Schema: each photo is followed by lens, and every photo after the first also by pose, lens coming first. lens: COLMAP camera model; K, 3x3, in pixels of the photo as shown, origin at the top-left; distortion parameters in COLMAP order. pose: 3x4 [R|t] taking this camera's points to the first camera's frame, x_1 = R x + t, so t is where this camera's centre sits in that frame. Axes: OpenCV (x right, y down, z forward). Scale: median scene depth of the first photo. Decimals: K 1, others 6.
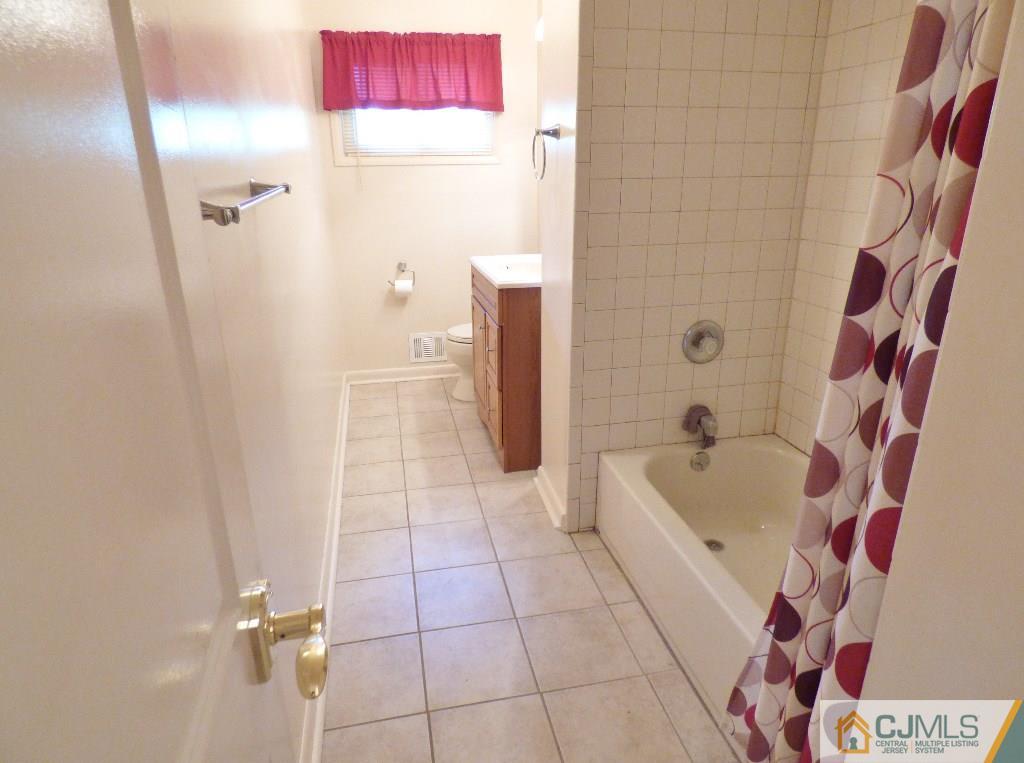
lens RADIAL K [[622.6, 0, 509.8], [0, 622.6, 382.0], [0, 0, 1]] dist [0.005421, -0.000469]
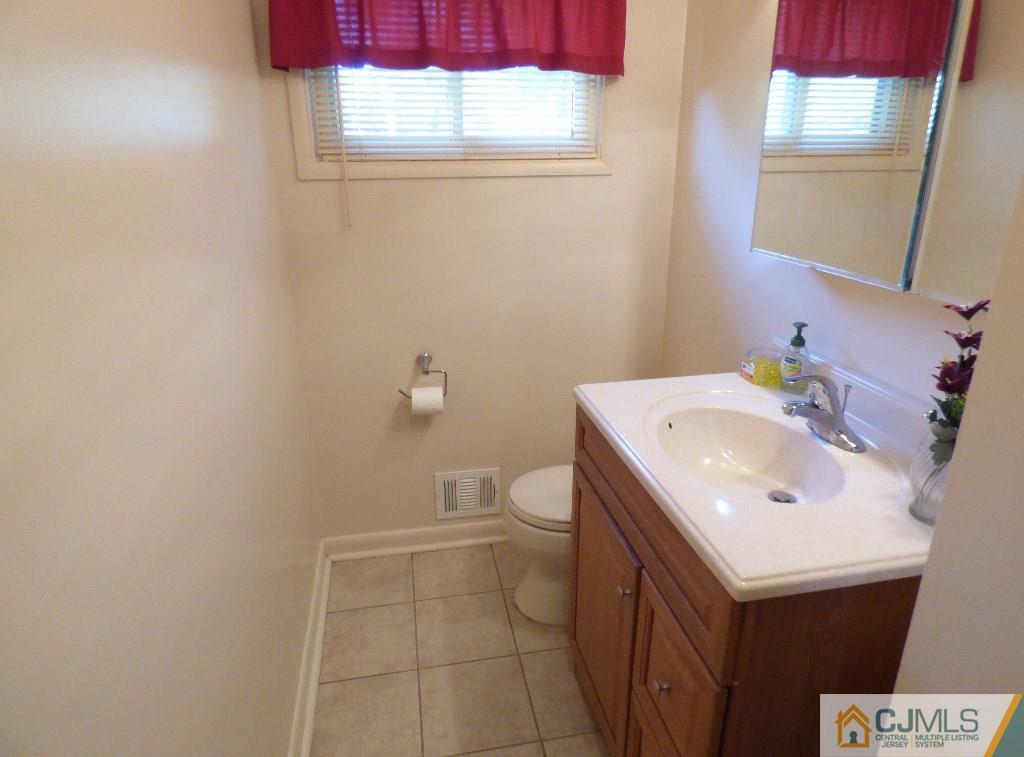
lens RADIAL K [[622.6, 0, 512.8], [0, 622.6, 378.4], [0, 0, 1]] dist [0.005421, -0.000469]
pose [[0.999926, 0.011085, -0.005086, -0.098229], [-0.010942, 0.999564, 0.027422, -0.199045], [0.005387, -0.027365, 0.999611, 0.481726]]
